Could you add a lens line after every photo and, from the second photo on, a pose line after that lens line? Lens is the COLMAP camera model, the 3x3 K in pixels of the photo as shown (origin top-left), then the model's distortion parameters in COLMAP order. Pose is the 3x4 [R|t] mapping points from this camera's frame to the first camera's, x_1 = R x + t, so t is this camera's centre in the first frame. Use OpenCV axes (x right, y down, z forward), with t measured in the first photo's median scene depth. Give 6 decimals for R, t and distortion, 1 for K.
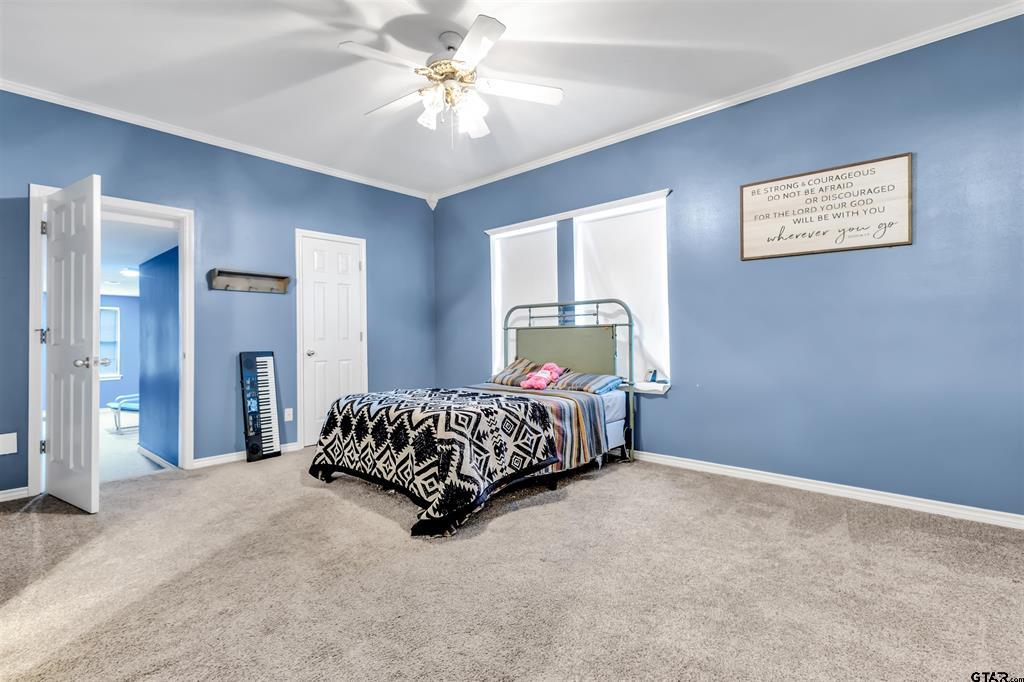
lens RADIAL K [[474.0, 0, 512.0], [0, 474.0, 341.0], [0, 0, 1]] dist [0.002551, 0.000442]
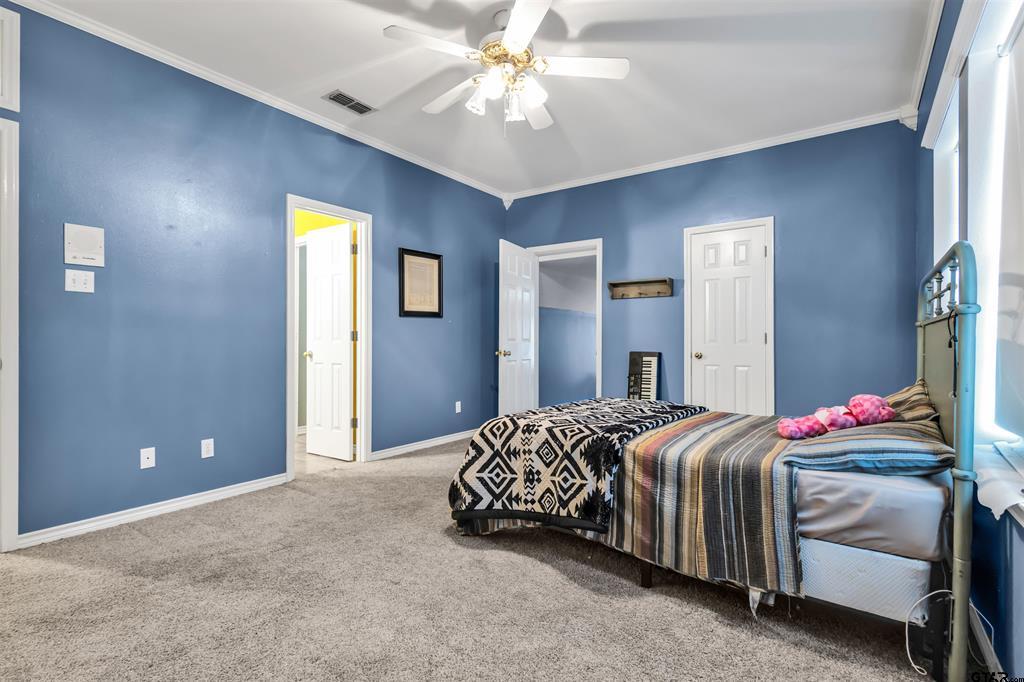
lens RADIAL K [[474.0, 0, 512.0], [0, 474.0, 341.0], [0, 0, 1]] dist [0.002551, 0.000442]
pose [[0.124816, 0.011222, -0.992116, 0.735074], [-0.010998, 0.999890, 0.009926, -0.014314], [0.992119, 0.009672, 0.124926, 0.806106]]
